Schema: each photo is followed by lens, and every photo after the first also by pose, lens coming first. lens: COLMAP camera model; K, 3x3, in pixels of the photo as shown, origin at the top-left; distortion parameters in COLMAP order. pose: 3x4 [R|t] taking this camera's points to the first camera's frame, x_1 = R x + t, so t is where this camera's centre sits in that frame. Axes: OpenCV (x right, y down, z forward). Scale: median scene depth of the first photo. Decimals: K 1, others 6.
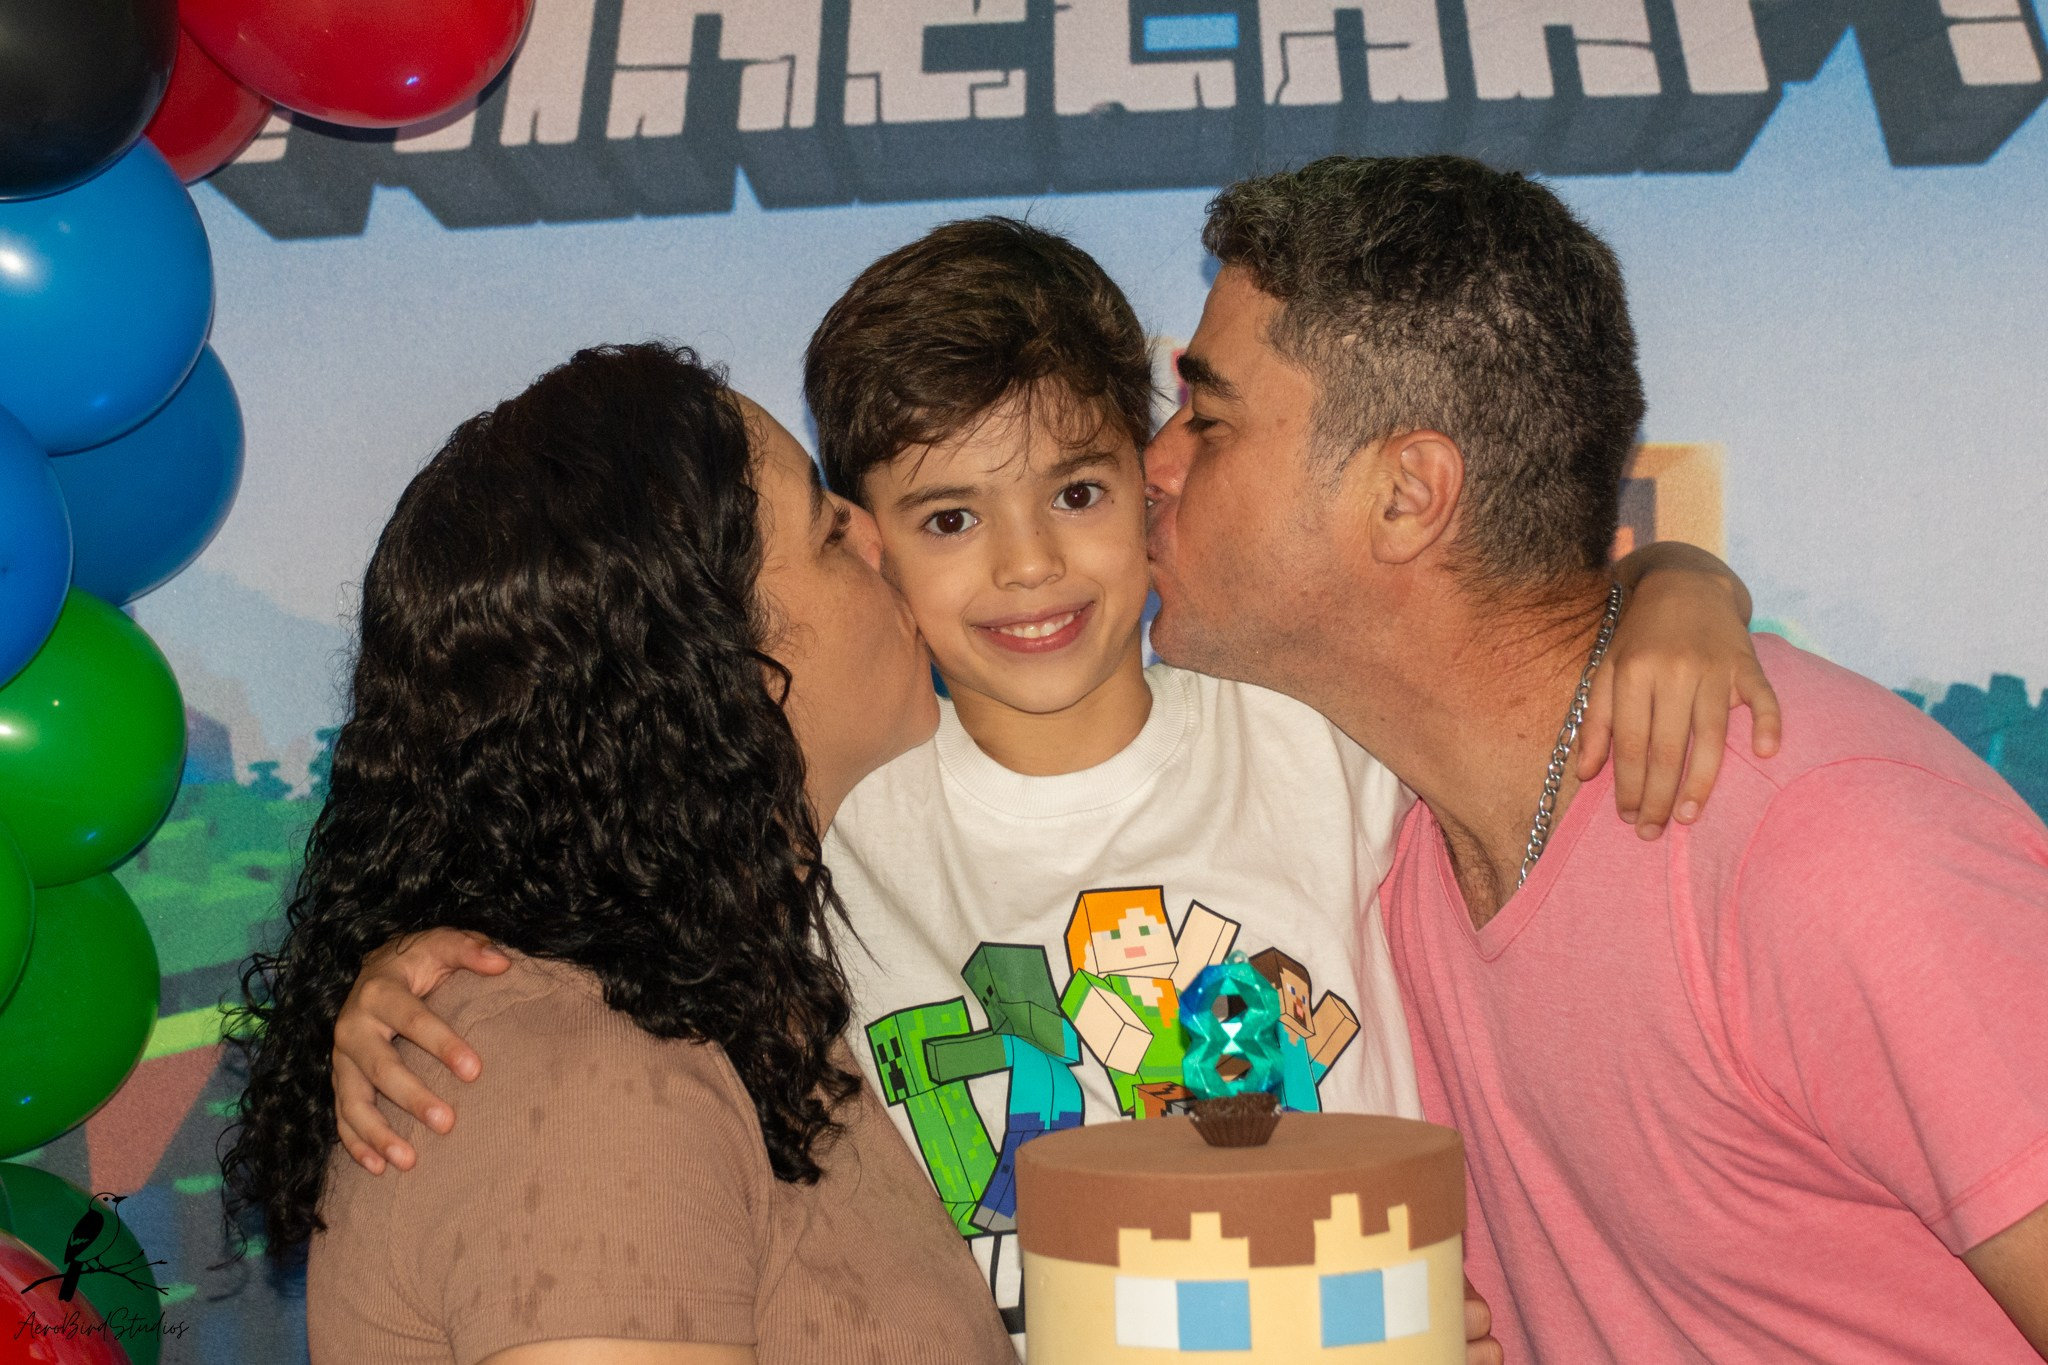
lens RADIAL K [[6245.1, 0, 1129.2], [0, 6245.1, 661.3], [0, 0, 1]] dist [0.559709, -0.462038]
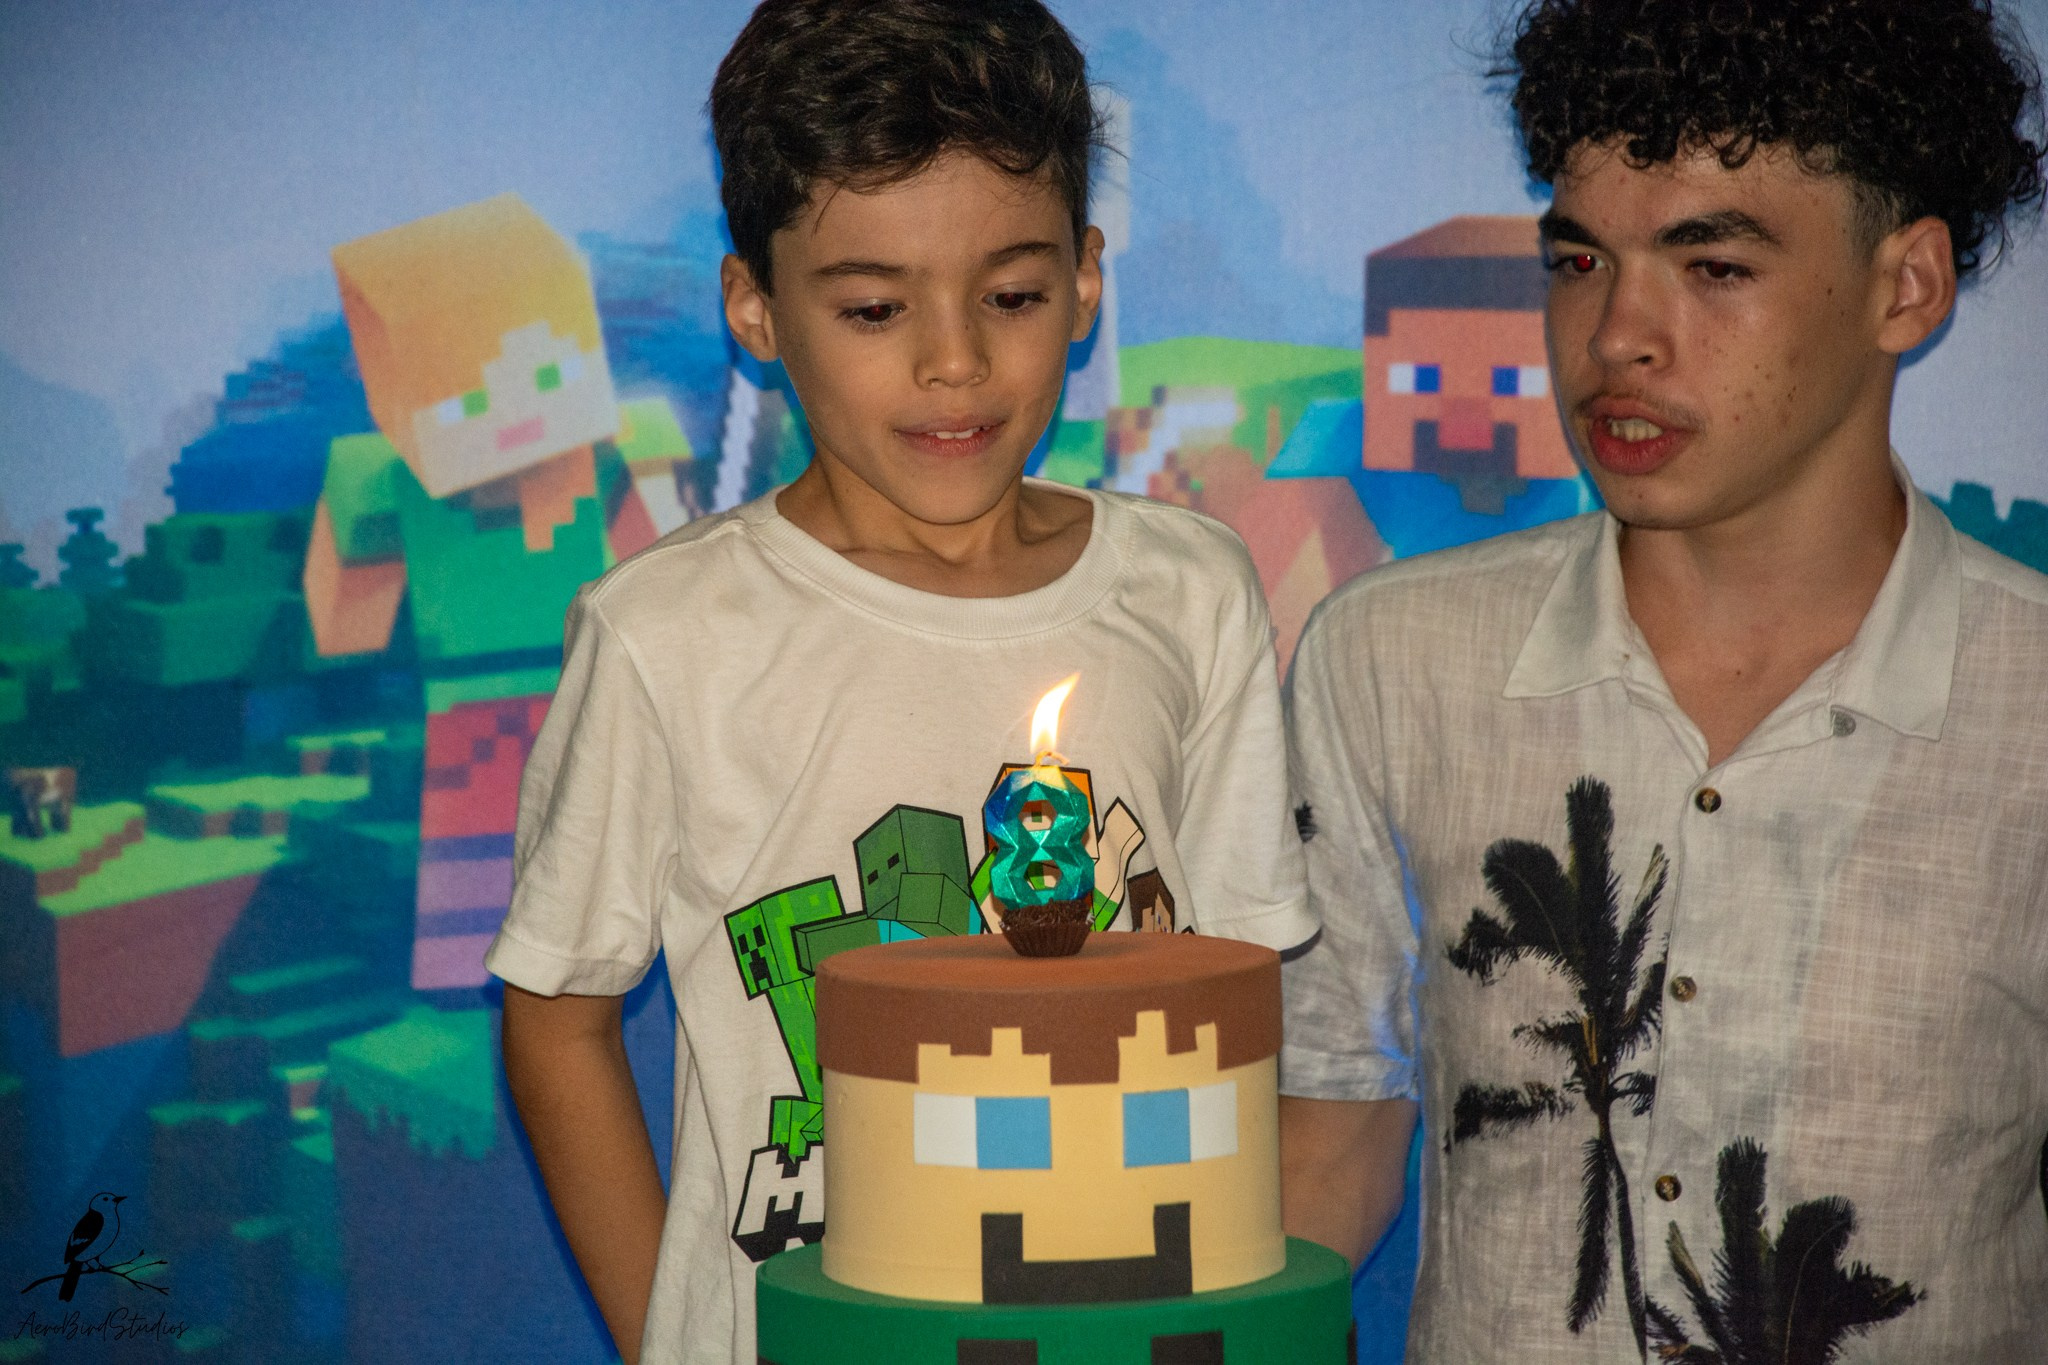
lens RADIAL K [[9226.0, 0, 950.5], [0, 9226.0, 719.1], [0, 0, 1]] dist [1.819715, 0.159811]
pose [[0.999563, 0.019405, -0.022299, 0.026543], [-0.018799, 0.999456, 0.027098, 0.002072], [0.022813, -0.026667, 0.999384, -0.326861]]
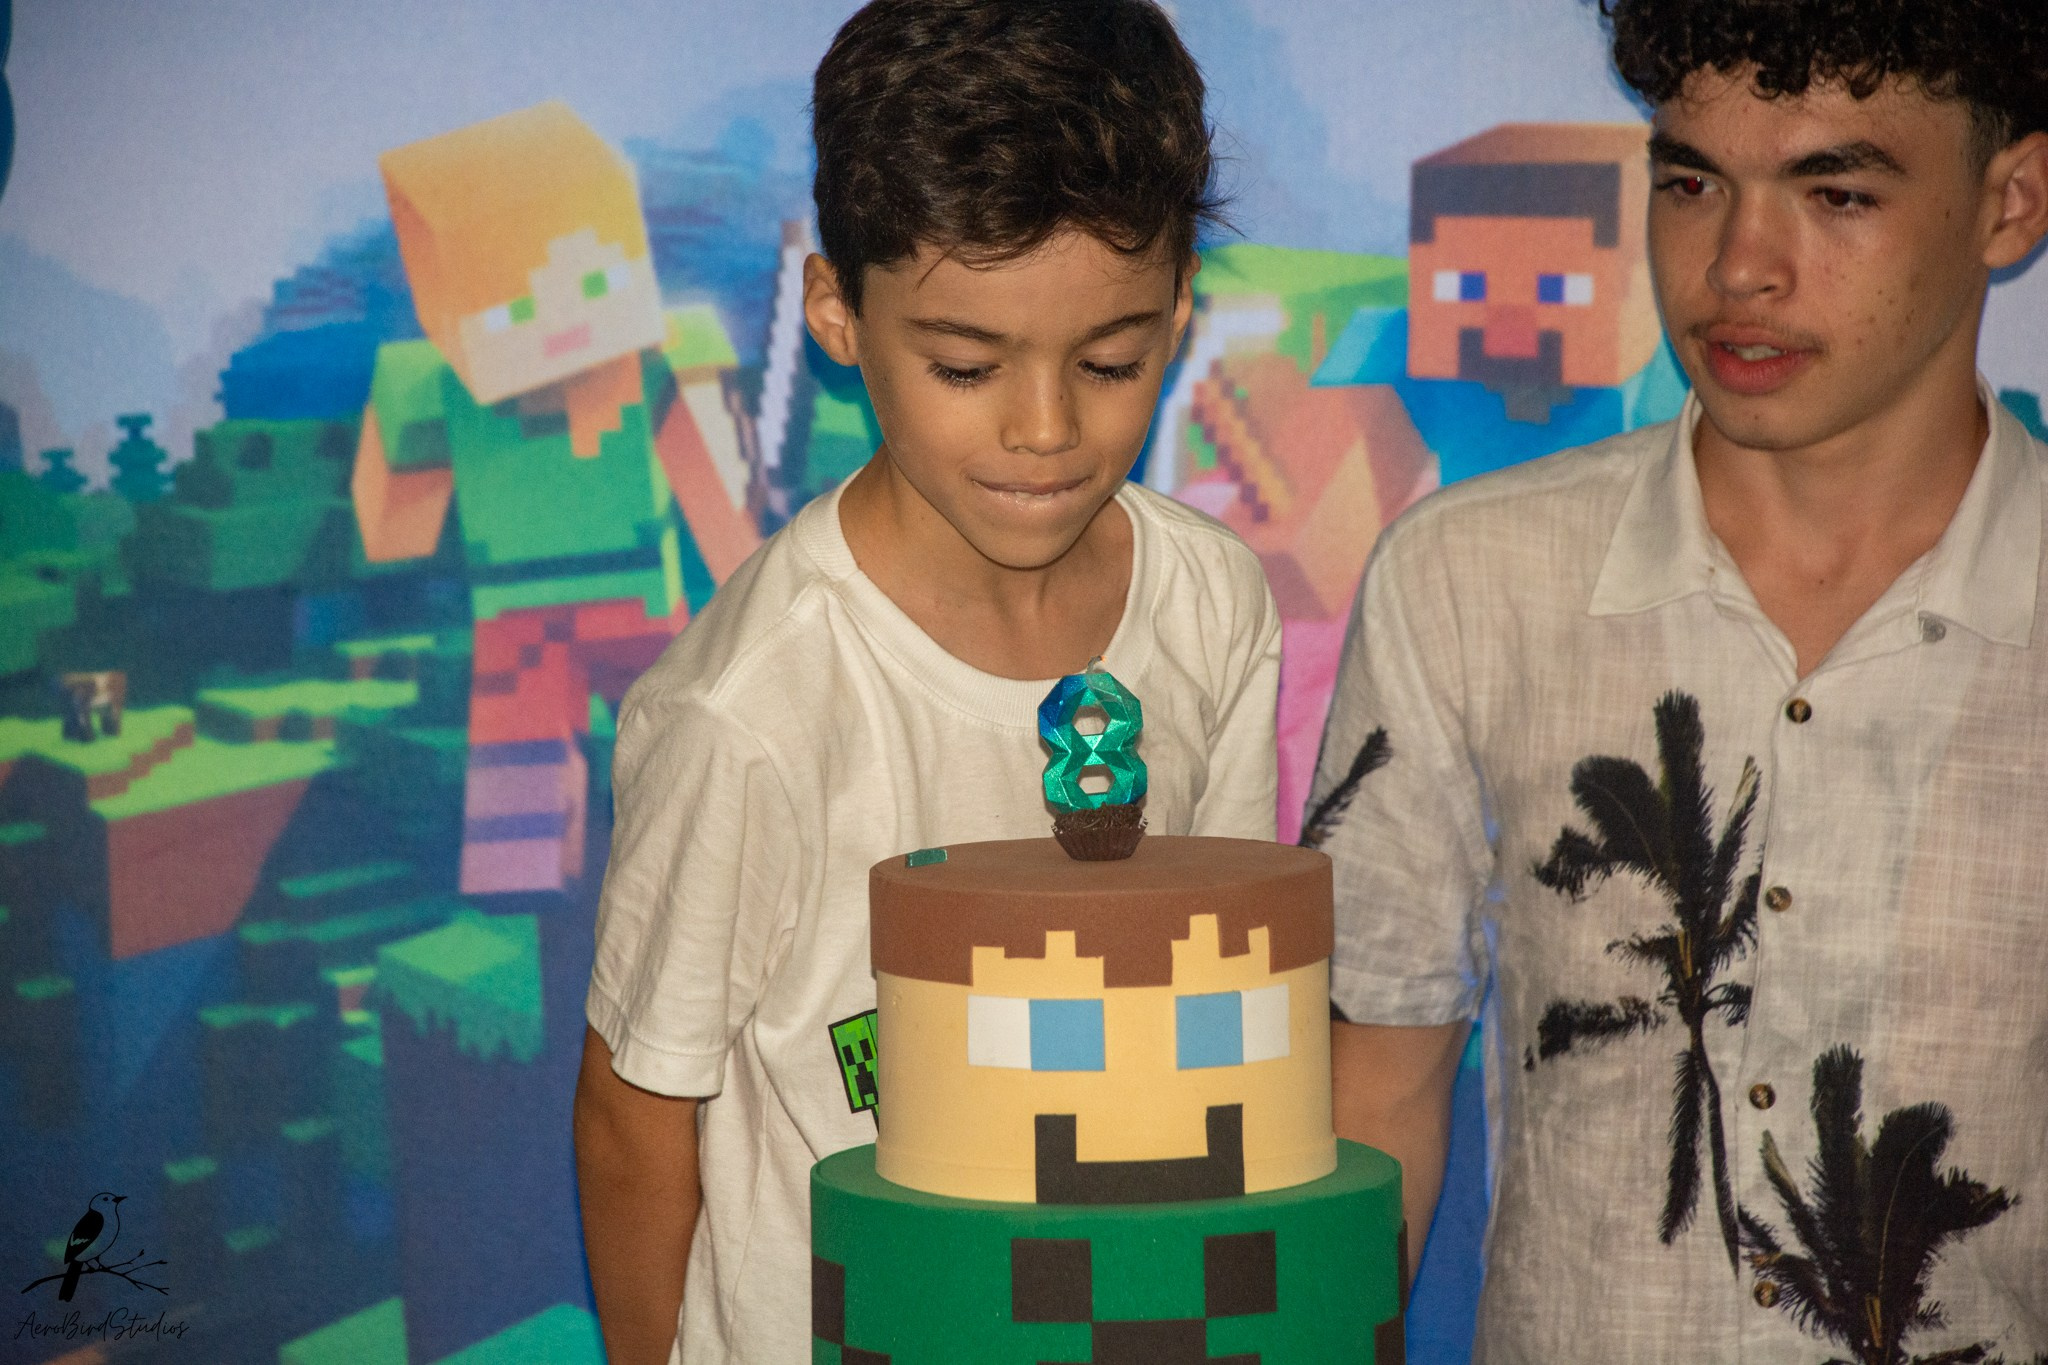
lens RADIAL K [[9226.0, 0, 950.5], [0, 9226.0, 719.1], [0, 0, 1]] dist [1.819715, 0.159811]
pose [[0.999457, 0.021294, -0.025151, 0.024267], [-0.020346, 0.999094, 0.037384, 0.001701], [0.025924, -0.036852, 0.998984, -0.332187]]
